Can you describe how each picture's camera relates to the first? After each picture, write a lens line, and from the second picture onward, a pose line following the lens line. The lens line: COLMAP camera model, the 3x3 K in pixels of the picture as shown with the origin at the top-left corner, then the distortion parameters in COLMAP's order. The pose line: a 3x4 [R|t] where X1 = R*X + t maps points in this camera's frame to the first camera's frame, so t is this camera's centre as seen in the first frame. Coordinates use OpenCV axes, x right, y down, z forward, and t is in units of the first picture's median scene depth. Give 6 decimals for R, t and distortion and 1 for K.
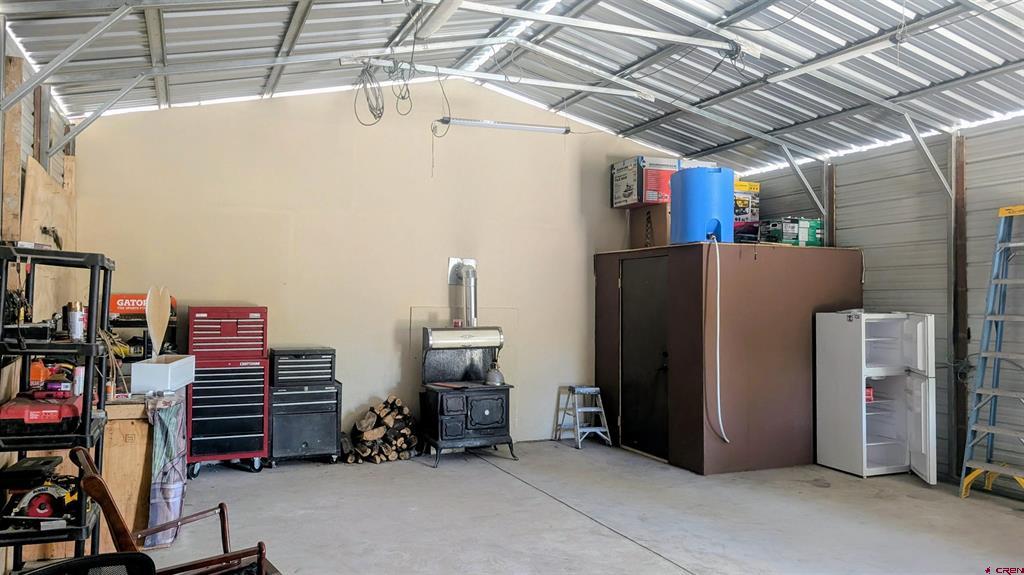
lens RADIAL K [[728.6, 0, 512.0], [0, 728.6, 287.5], [0, 0, 1]] dist [-0.005354, -0.005351]
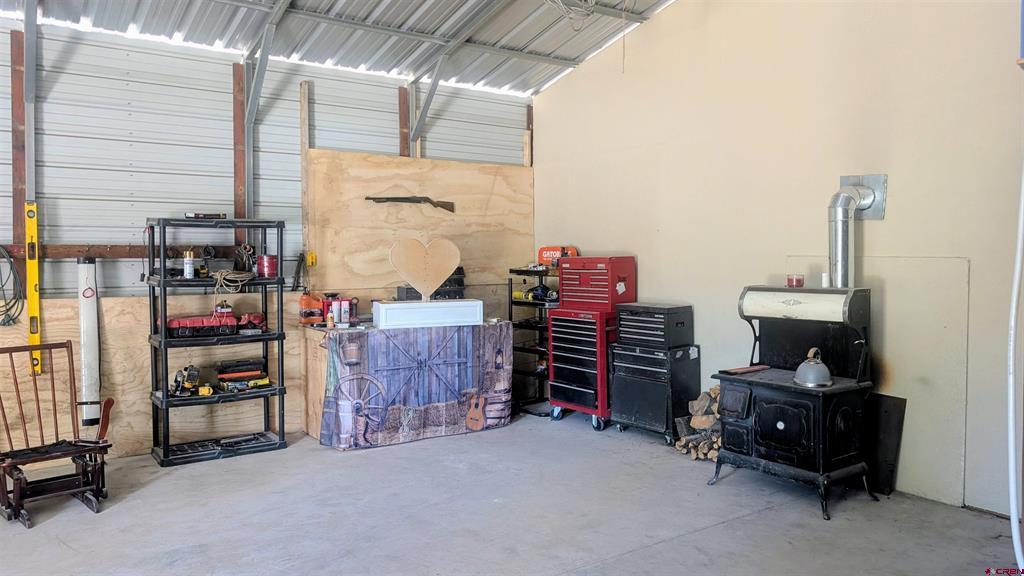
lens RADIAL K [[728.6, 0, 512.0], [0, 728.6, 288.0], [0, 0, 1]] dist [-0.005354, -0.005351]
pose [[0.207182, 0.033509, -0.977728, 0.456924], [0.019537, 0.999072, 0.038380, 0.023648], [0.978107, -0.027053, 0.206335, 0.573554]]
